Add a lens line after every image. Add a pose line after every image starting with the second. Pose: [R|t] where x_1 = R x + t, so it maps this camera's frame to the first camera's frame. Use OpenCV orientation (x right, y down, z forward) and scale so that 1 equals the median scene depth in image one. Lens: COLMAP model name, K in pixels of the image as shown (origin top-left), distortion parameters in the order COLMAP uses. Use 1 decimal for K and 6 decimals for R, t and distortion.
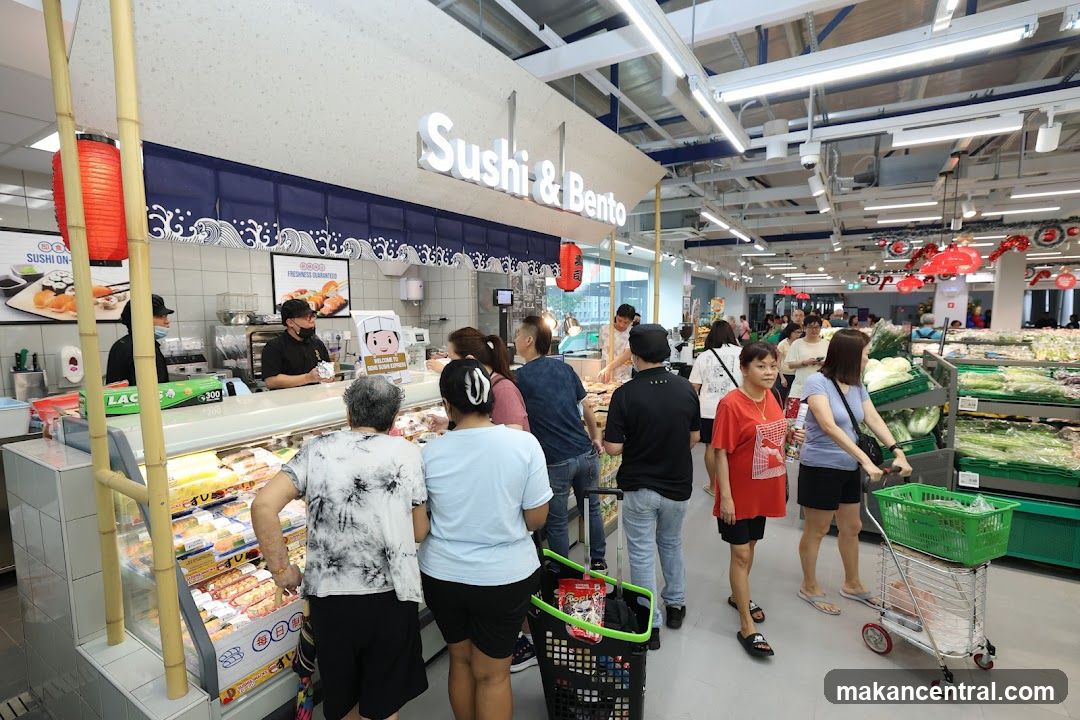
lens RADIAL K [[514.6, 0, 540.0], [0, 514.6, 360.0], [0, 0, 1]] dist [-0.002108, -0.000179]
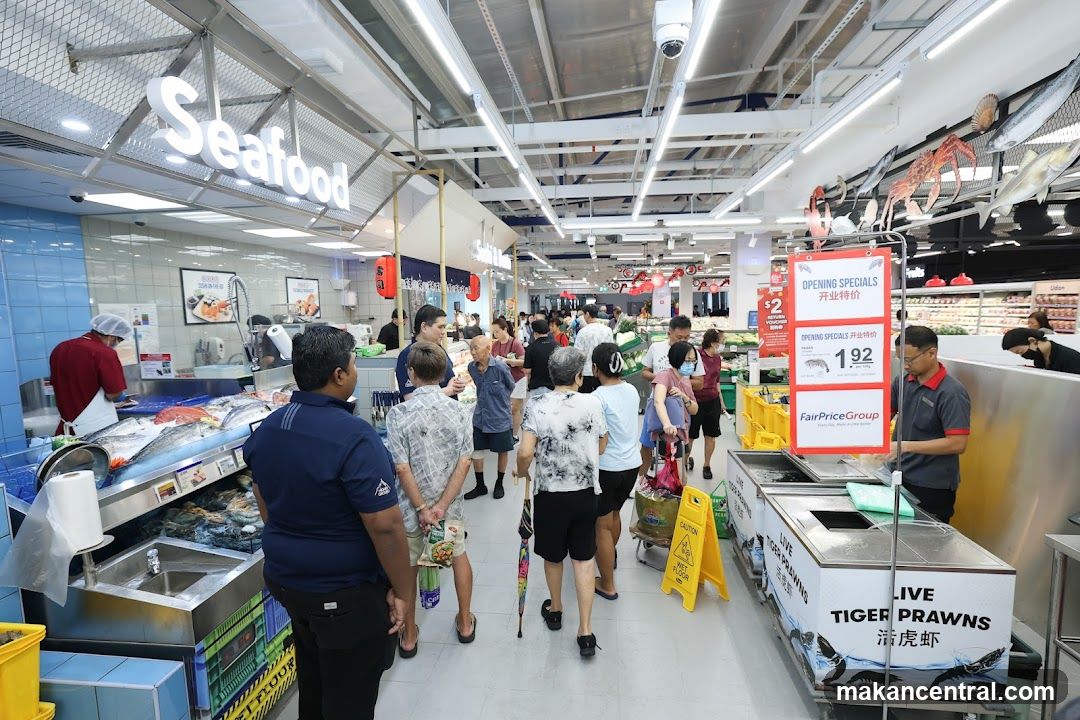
lens RADIAL K [[541.7, 0, 540.0], [0, 541.7, 360.0], [0, 0, 1]] dist [0.048202, 0.000054]
pose [[0.906660, -0.056209, 0.418101, -0.421979], [0.057130, 0.998313, 0.010324, 0.052631], [-0.417976, 0.014526, 0.908342, -0.638552]]
